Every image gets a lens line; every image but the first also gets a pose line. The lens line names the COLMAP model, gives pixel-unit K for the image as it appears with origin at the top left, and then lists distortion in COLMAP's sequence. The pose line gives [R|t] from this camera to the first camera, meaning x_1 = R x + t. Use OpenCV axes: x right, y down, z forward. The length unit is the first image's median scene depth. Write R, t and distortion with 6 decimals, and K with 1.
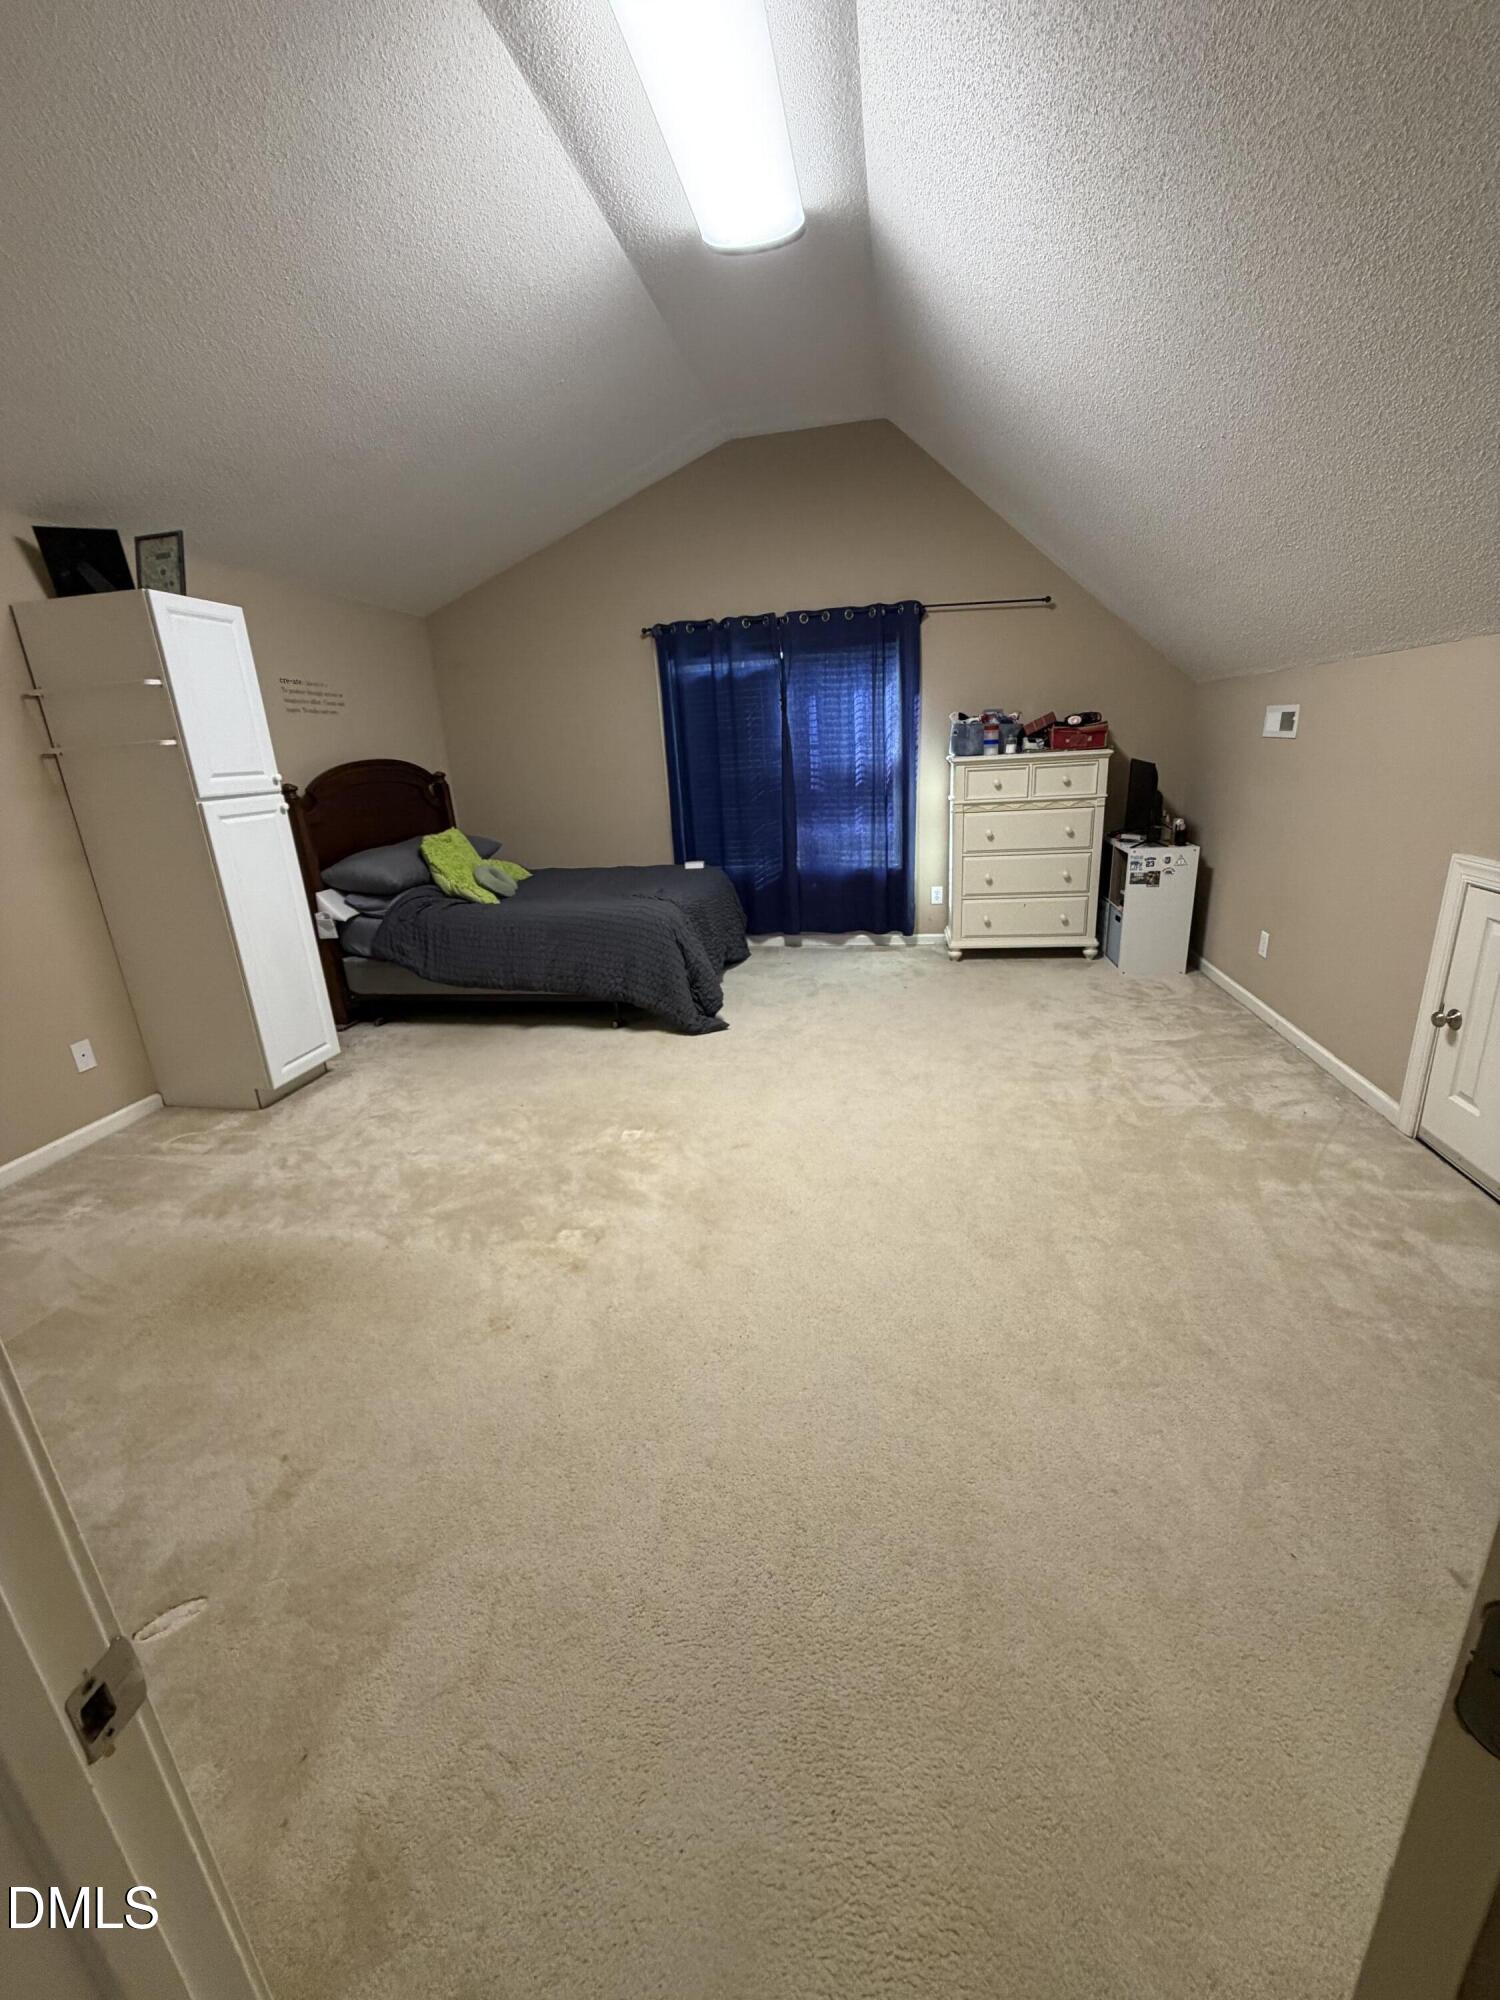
lens RADIAL K [[797.3, 0, 747.2], [0, 797.3, 998.0], [0, 0, 1]] dist [0.001319, -0.000206]
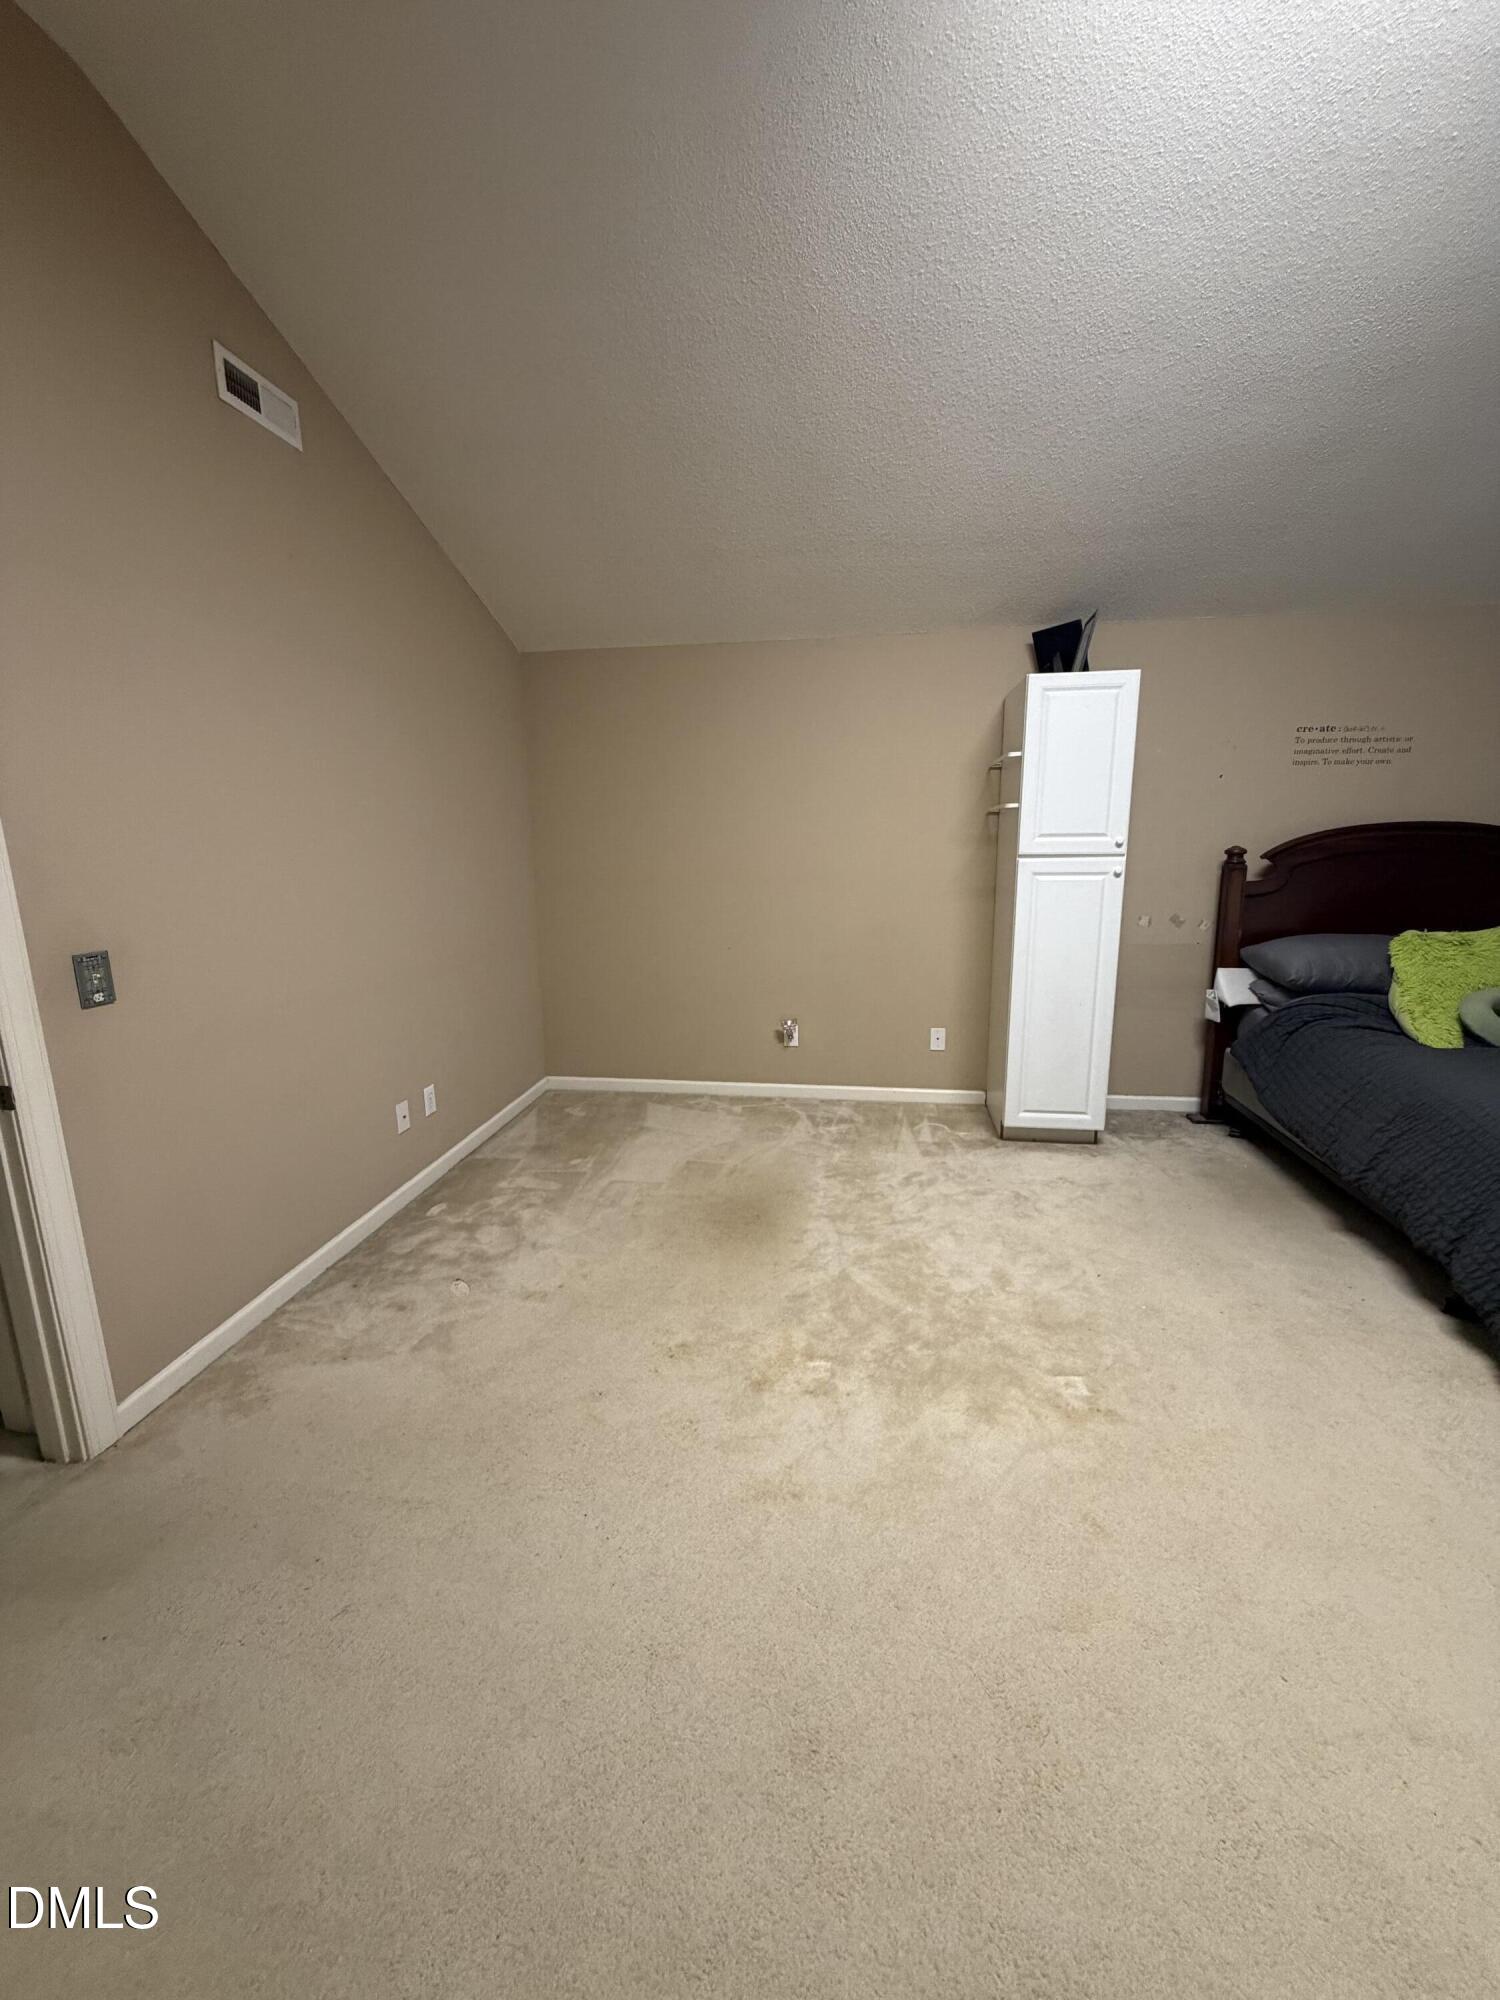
lens RADIAL K [[797.3, 0, 748.3], [0, 797.3, 999.1], [0, 0, 1]] dist [0.001319, -0.000206]
pose [[0.042733, 0.256925, -0.965486, 0.398222], [-0.293575, 0.926936, 0.233673, -0.203283], [0.954980, 0.273457, 0.115038, 0.541809]]
